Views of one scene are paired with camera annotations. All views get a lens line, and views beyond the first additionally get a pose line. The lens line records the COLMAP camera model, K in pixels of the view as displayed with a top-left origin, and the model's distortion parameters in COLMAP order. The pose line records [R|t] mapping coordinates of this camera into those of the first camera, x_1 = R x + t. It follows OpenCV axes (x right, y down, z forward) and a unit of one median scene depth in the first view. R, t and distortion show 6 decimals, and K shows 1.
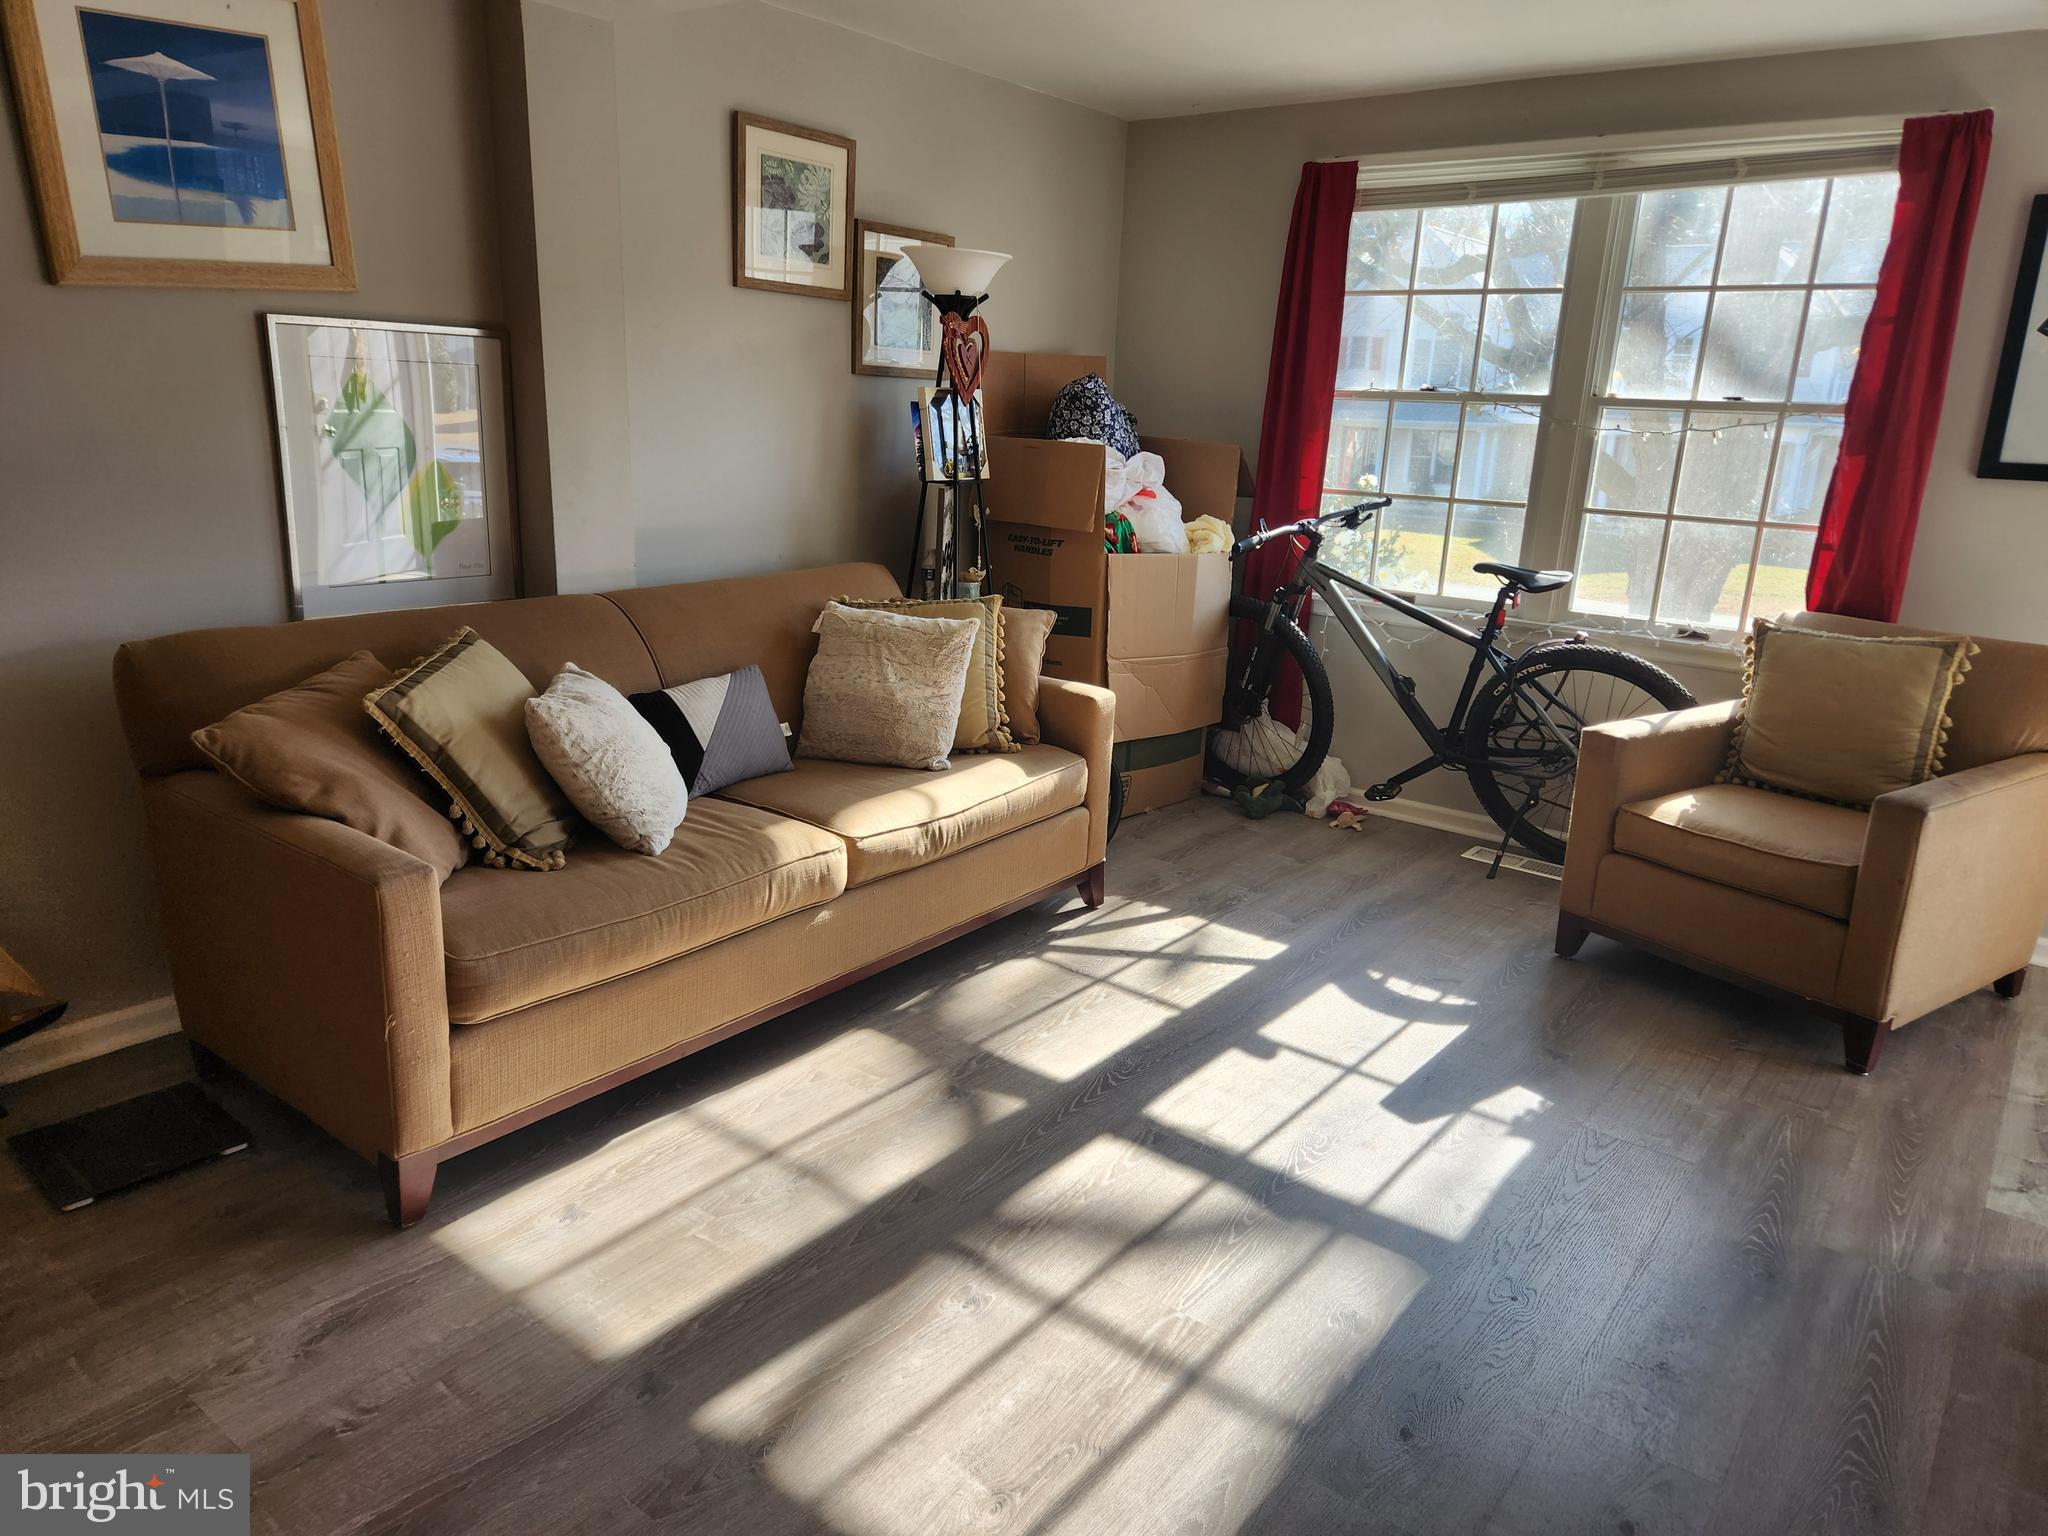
lens RADIAL K [[1371.5, 0, 1040.6], [0, 1371.5, 766.6], [0, 0, 1]] dist [0.100592, -0.088877]
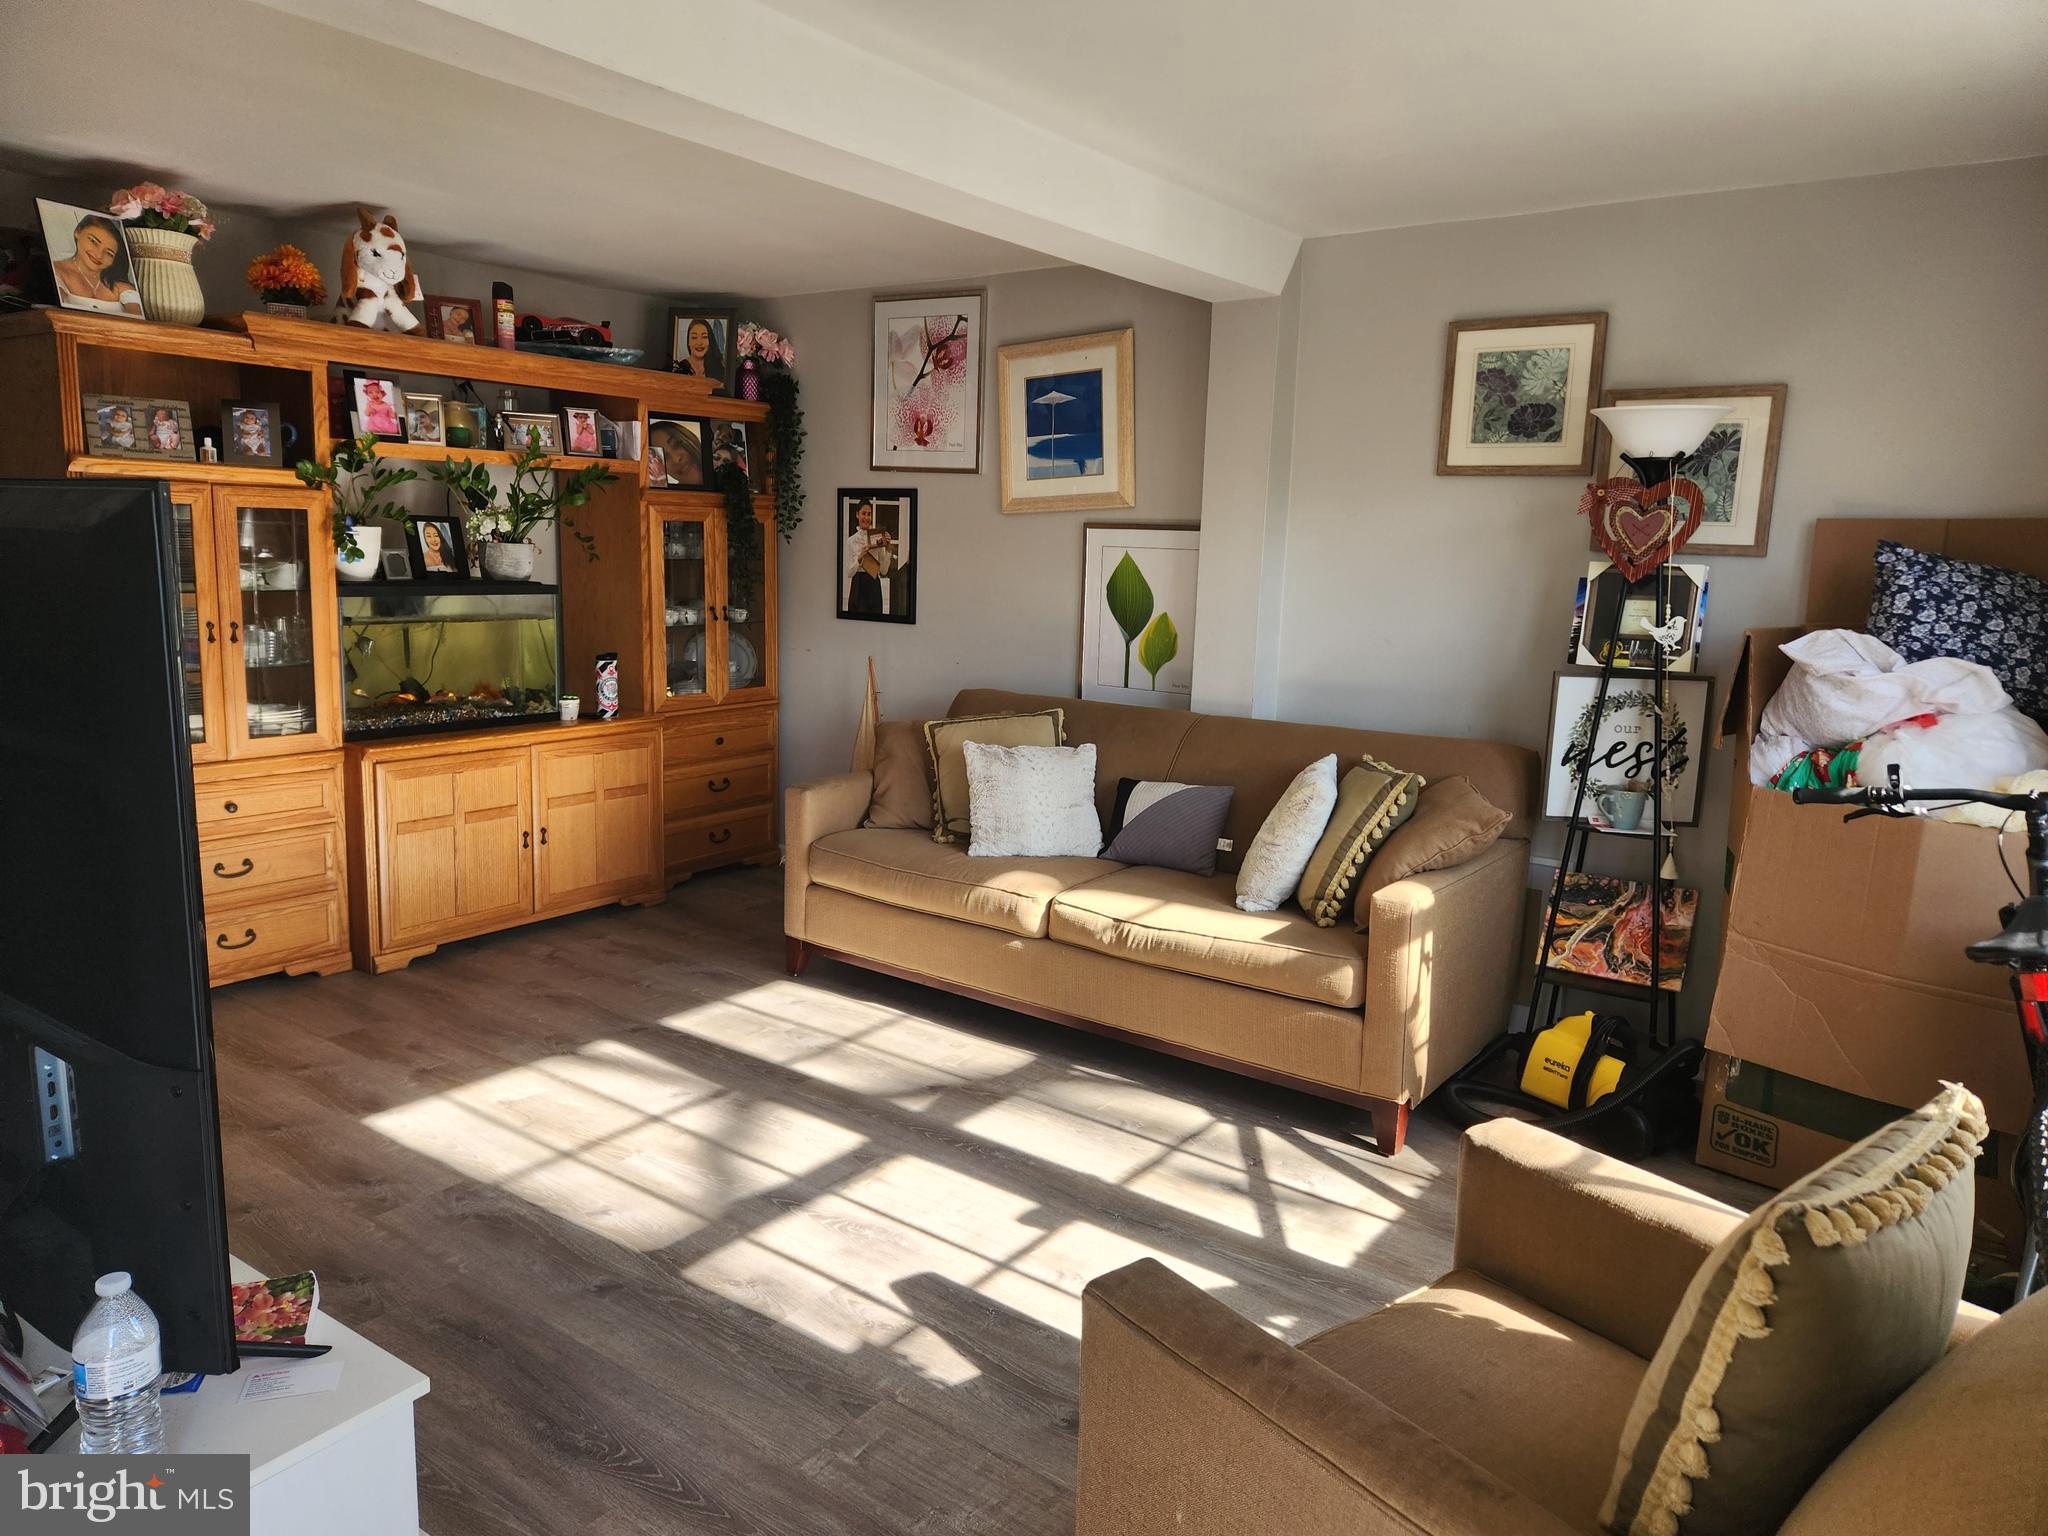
lens RADIAL K [[1371.5, 0, 1040.6], [0, 1371.5, 766.6], [0, 0, 1]] dist [0.100592, -0.088877]
pose [[0.024638, 0.119045, -0.992583, 1.148399], [-0.297236, 0.948855, 0.106422, -0.202252], [0.954486, 0.292409, 0.058762, 0.932937]]
